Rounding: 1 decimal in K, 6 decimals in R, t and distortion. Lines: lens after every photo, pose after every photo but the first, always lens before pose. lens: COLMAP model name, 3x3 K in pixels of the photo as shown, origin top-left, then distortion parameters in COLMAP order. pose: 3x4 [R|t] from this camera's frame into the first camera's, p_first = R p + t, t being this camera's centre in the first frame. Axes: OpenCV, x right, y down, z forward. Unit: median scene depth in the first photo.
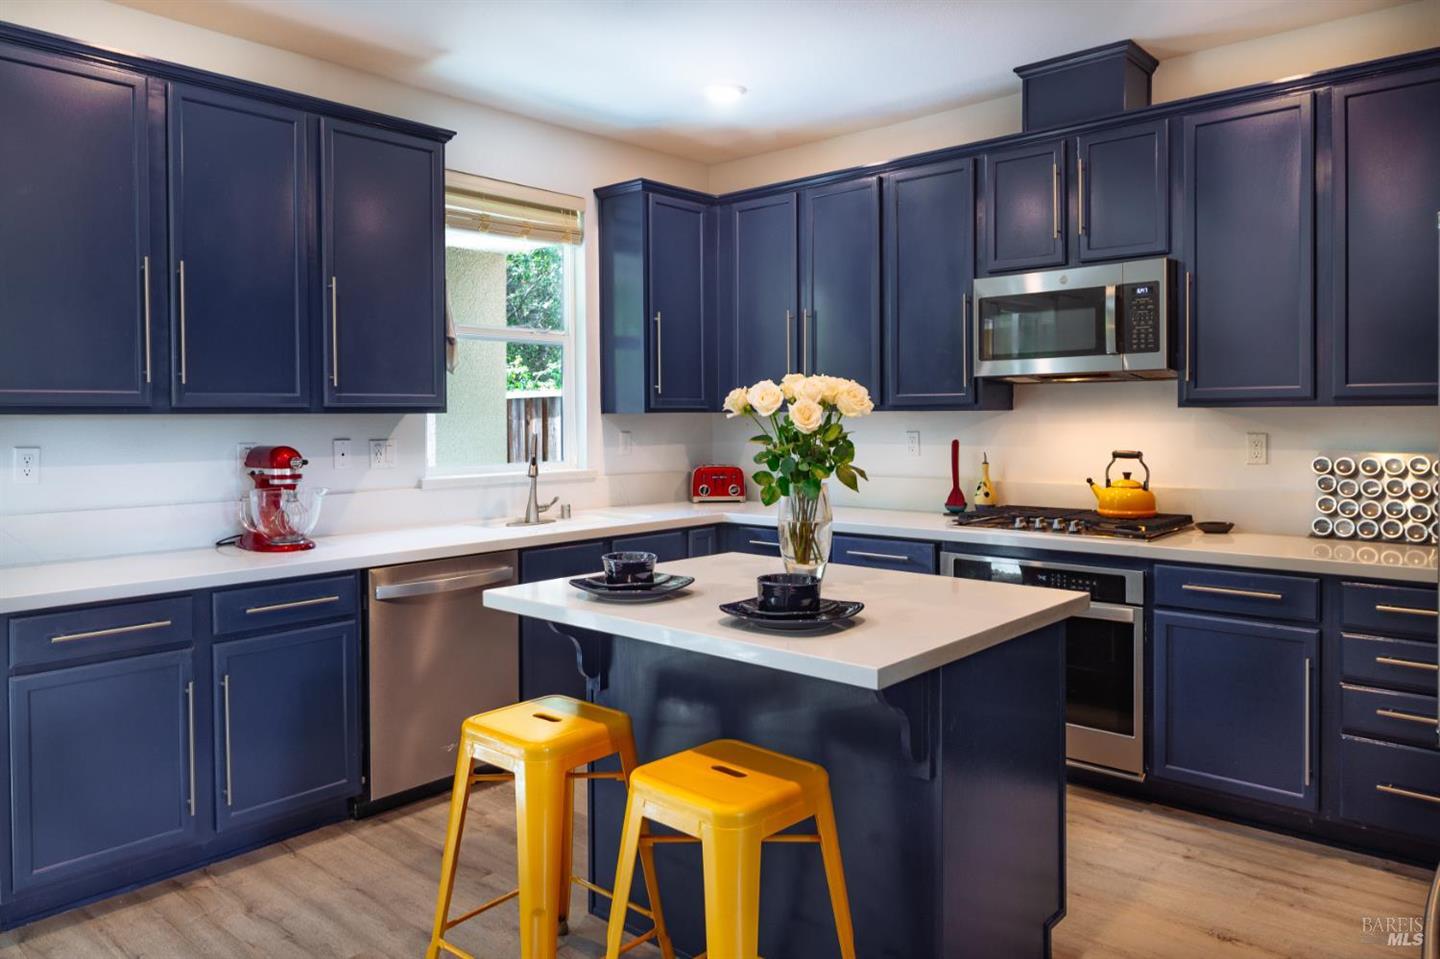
lens RADIAL K [[985.4, 0, 720.4], [0, 985.4, 371.5], [0, 0, 1]] dist [0.000228, 0.000751]
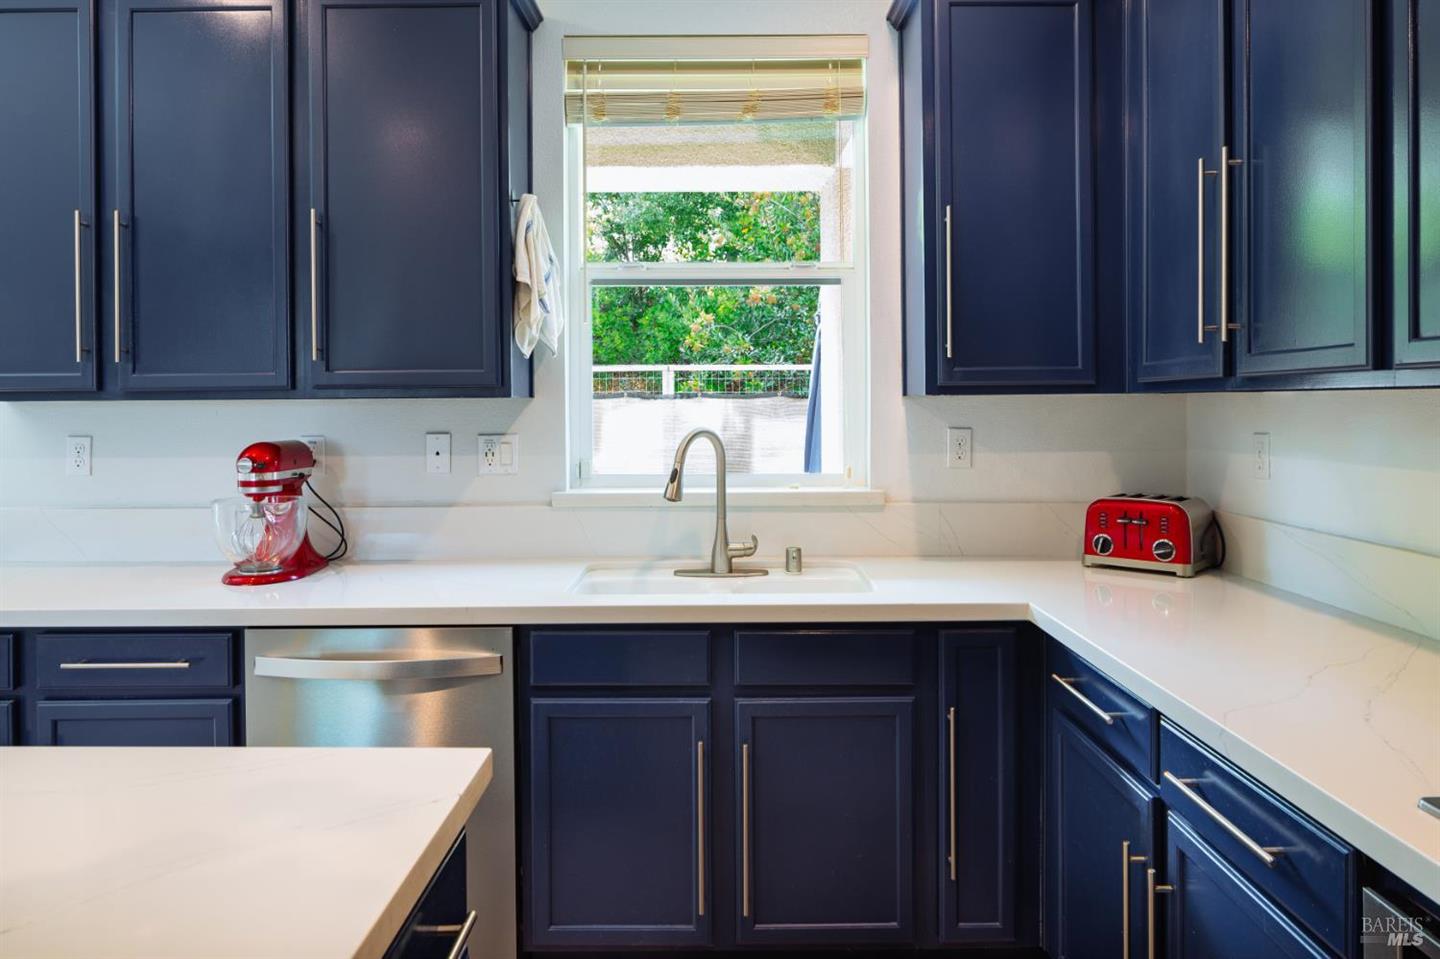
lens RADIAL K [[985.4, 0, 720.4], [0, 985.4, 371.5], [0, 0, 1]] dist [0.000228, 0.000751]
pose [[0.666758, -0.019429, -0.745021, 0.270049], [0.036825, 0.999298, 0.006896, 0.022601], [0.744364, -0.032034, 0.667006, 0.587573]]
